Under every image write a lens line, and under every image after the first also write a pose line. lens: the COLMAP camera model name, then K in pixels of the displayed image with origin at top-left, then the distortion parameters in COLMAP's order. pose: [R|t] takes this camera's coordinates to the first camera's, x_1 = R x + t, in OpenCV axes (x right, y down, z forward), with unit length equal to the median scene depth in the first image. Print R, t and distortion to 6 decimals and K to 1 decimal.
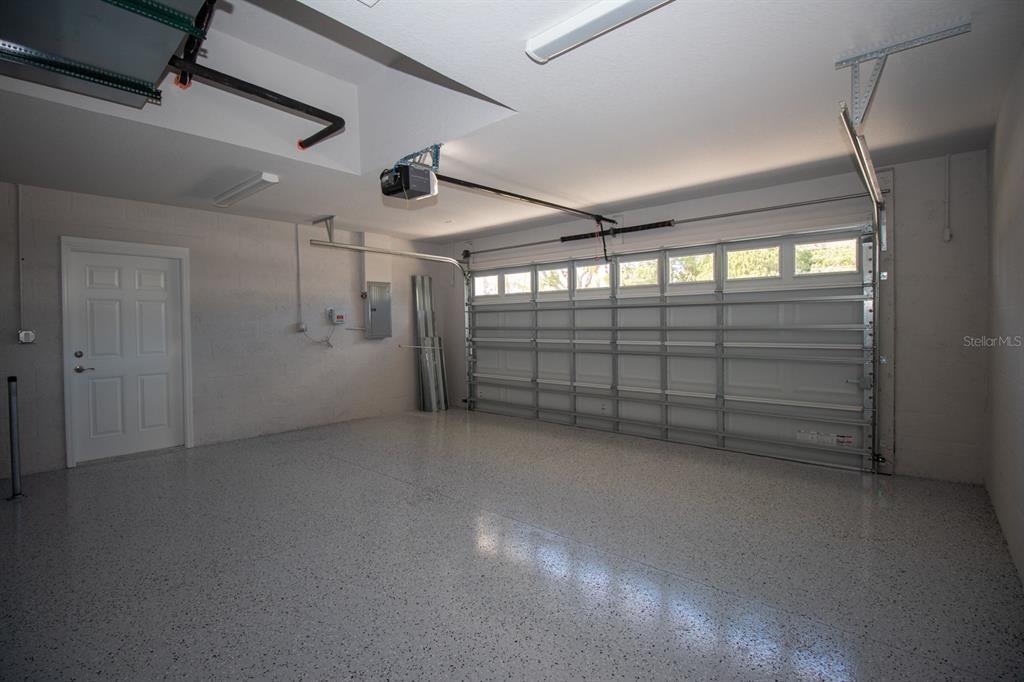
lens RADIAL K [[475.2, 0, 509.4], [0, 475.2, 331.0], [0, 0, 1]] dist [0.000134, -0.013443]
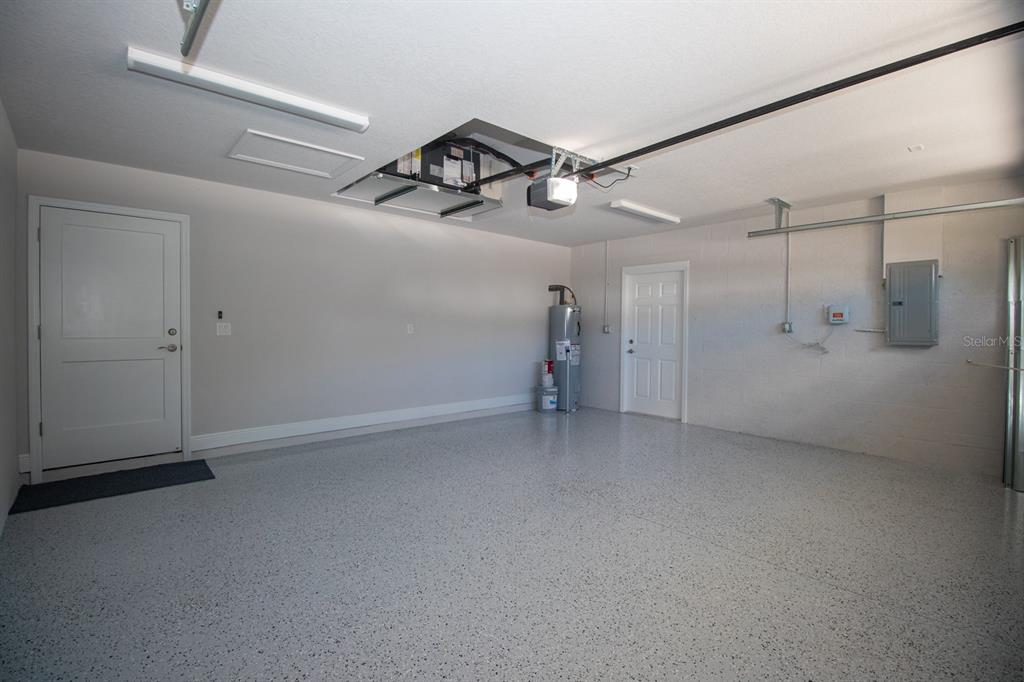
lens RADIAL K [[475.2, 0, 509.4], [0, 475.2, 331.0], [0, 0, 1]] dist [0.000134, -0.013443]
pose [[-0.124495, 0.019780, -0.992023, 0.519261], [-0.025412, 0.999410, 0.023116, -0.008060], [0.991895, 0.028087, -0.123918, 0.598804]]
